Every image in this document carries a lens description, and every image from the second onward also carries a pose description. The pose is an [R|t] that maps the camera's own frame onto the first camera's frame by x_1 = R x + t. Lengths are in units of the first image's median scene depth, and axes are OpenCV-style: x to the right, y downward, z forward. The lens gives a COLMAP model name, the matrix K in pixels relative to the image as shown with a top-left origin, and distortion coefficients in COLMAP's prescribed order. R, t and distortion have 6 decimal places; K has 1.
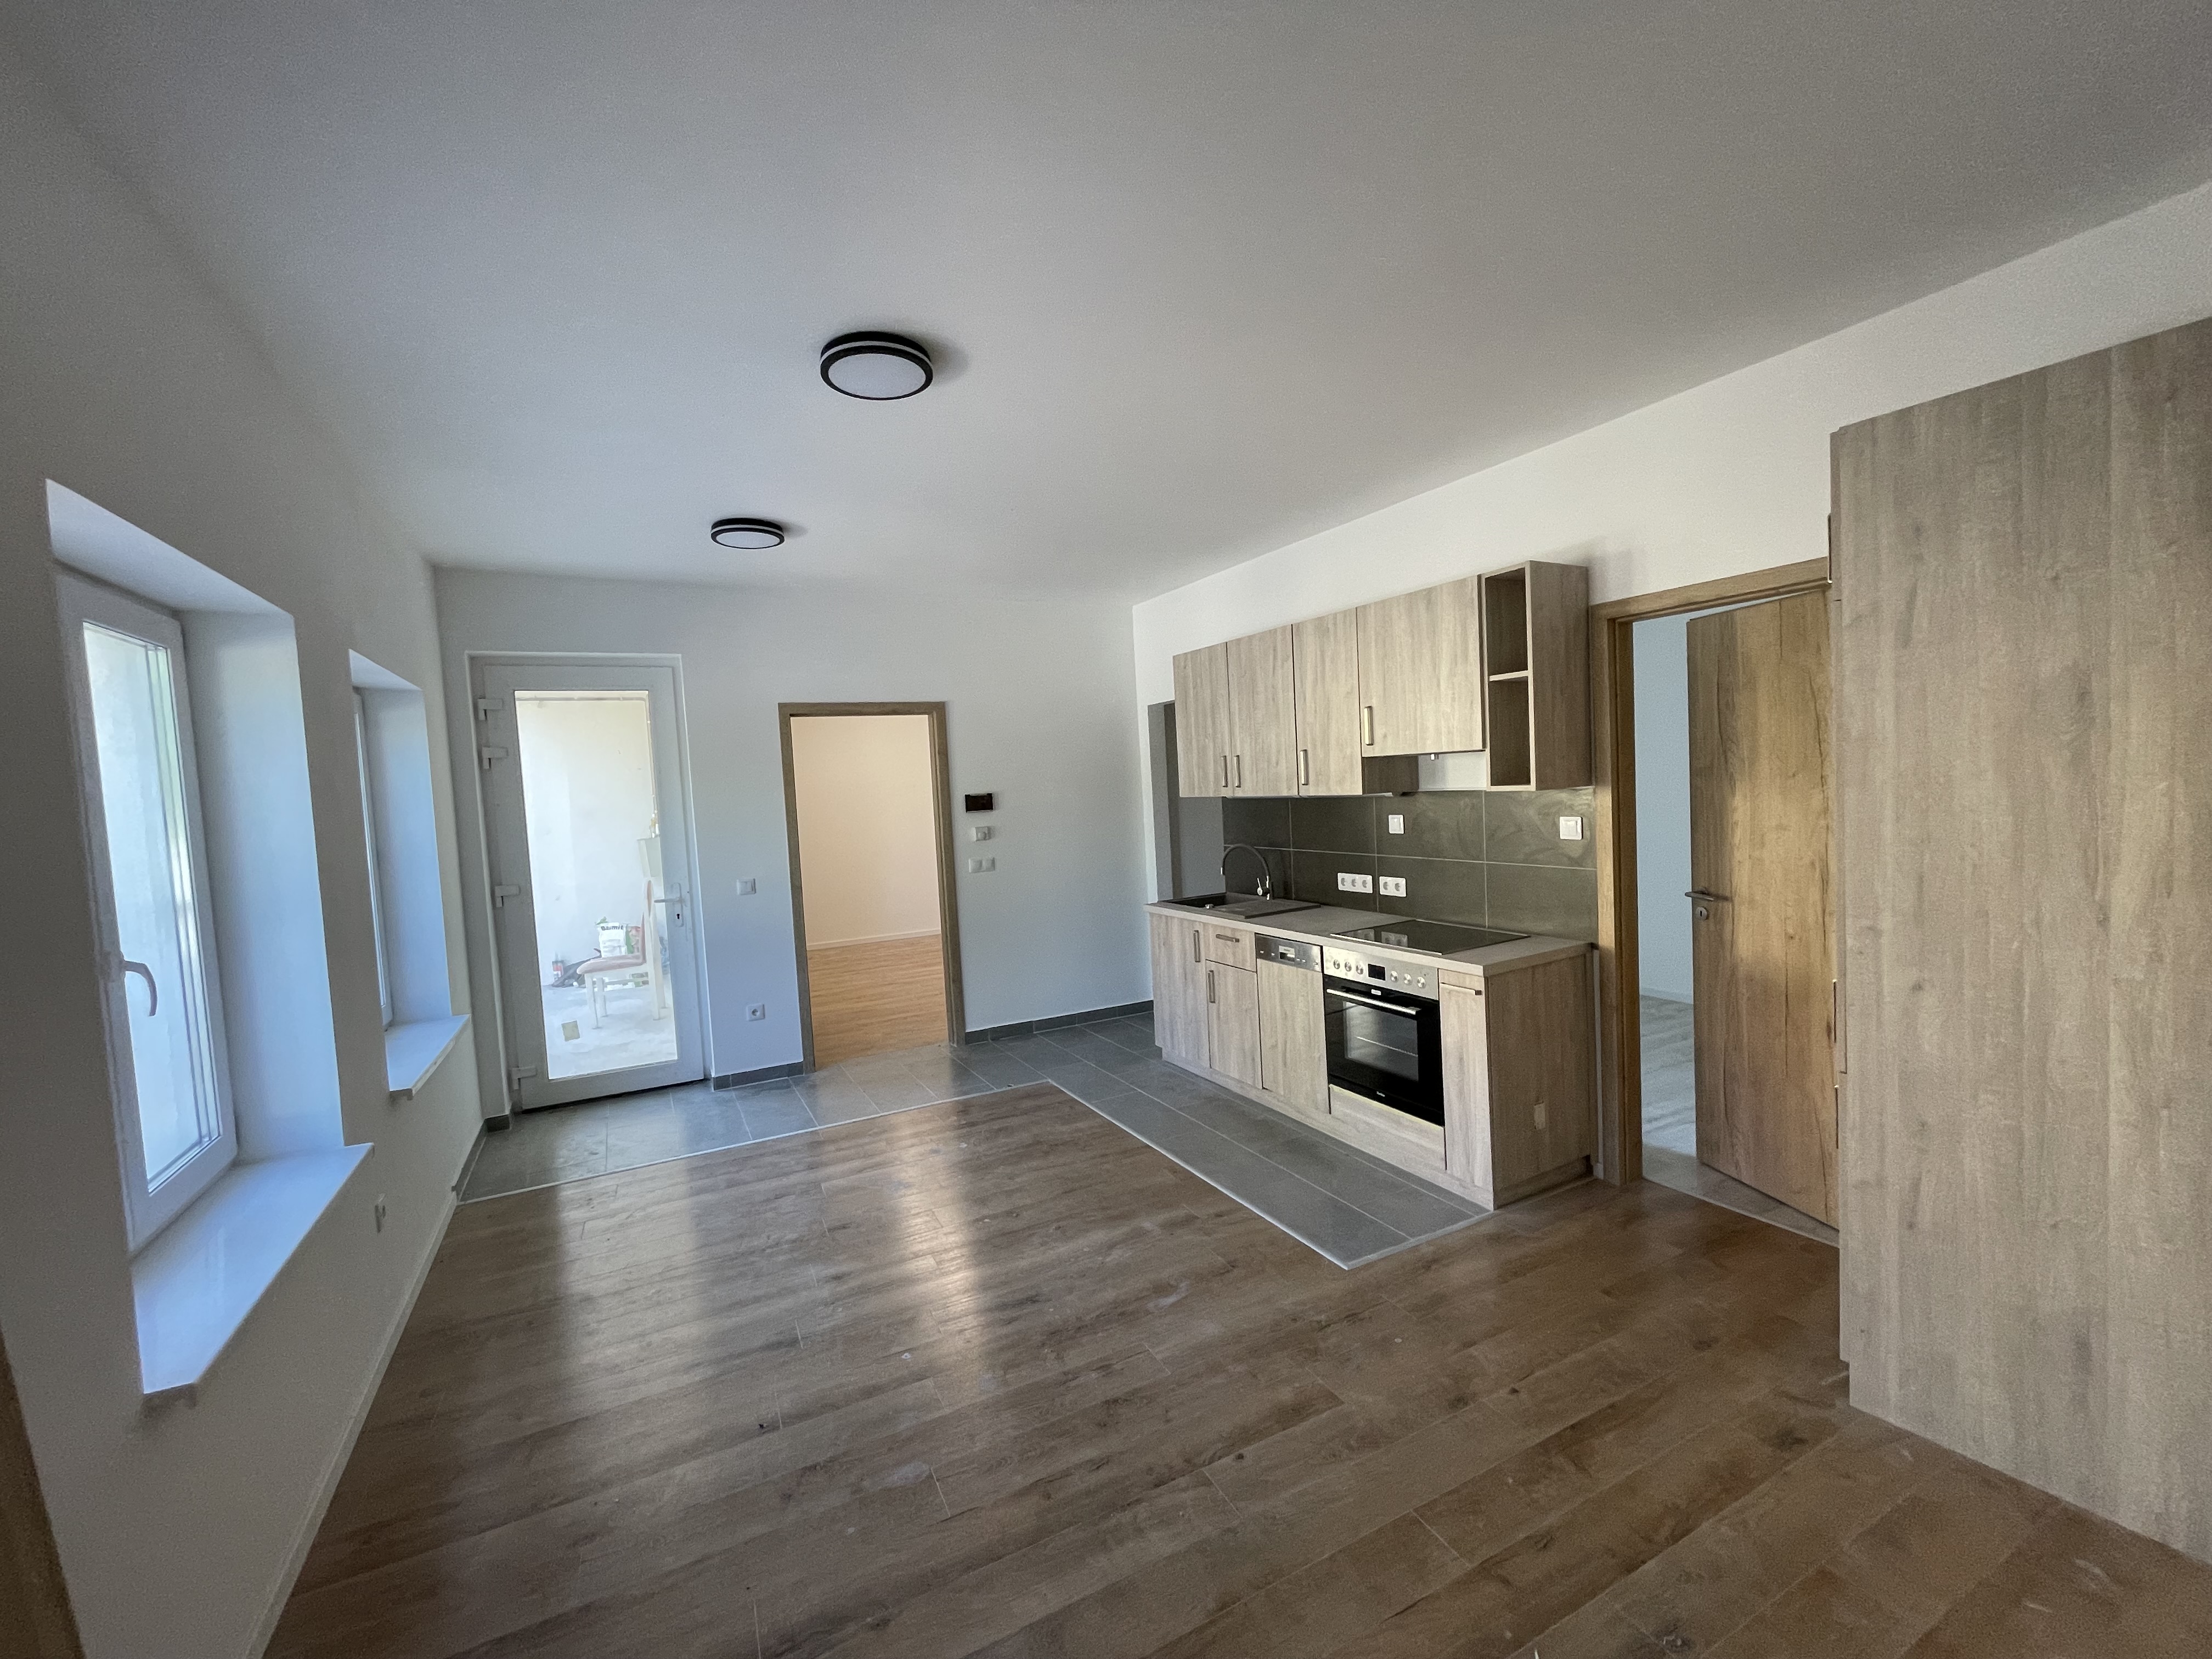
lens RADIAL K [[900.0, 0, 1106.0], [0, 900.0, 829.5], [0, 0, 1]] dist [0.000103, 0.000000]
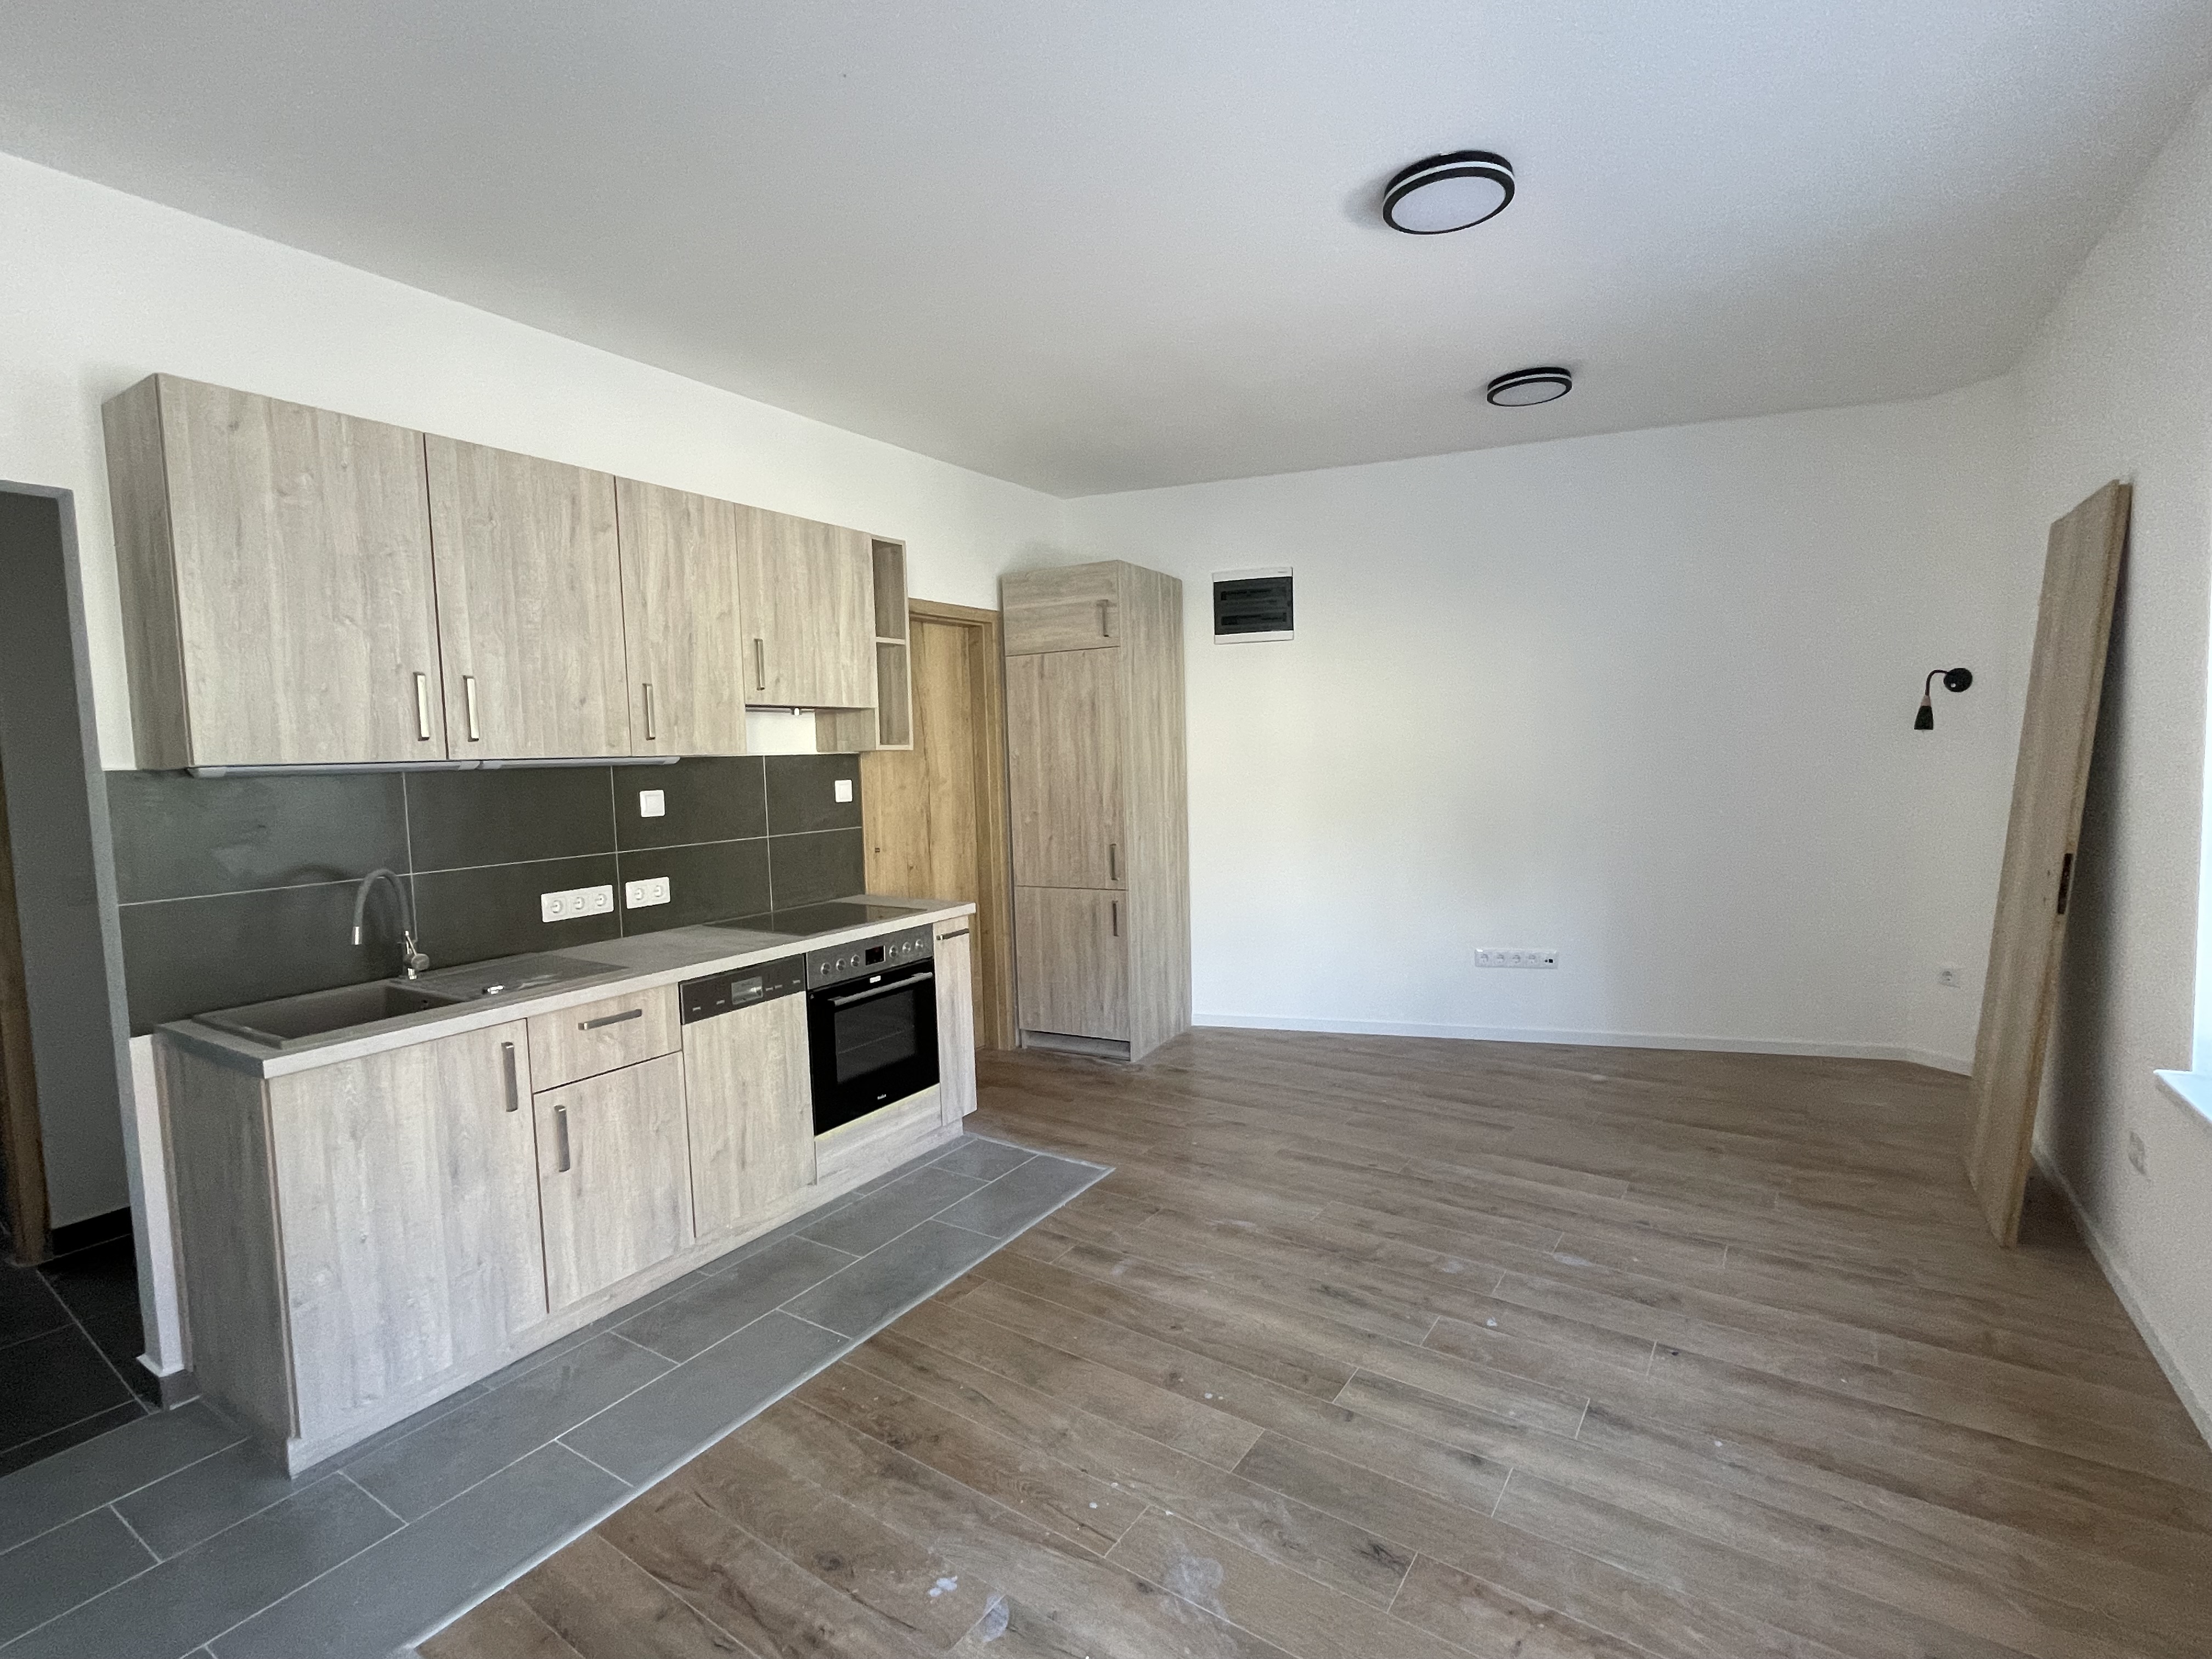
lens RADIAL K [[1010.9, 0, 1106.0], [0, 1010.9, 829.5], [0, 0, 1]] dist [-0.011879, 0.000098]
pose [[-0.479246, 0.001042, 0.877680, -0.589919], [0.105061, 0.992877, 0.056188, 0.007526], [-0.871370, 0.119138, -0.475942, 1.134609]]
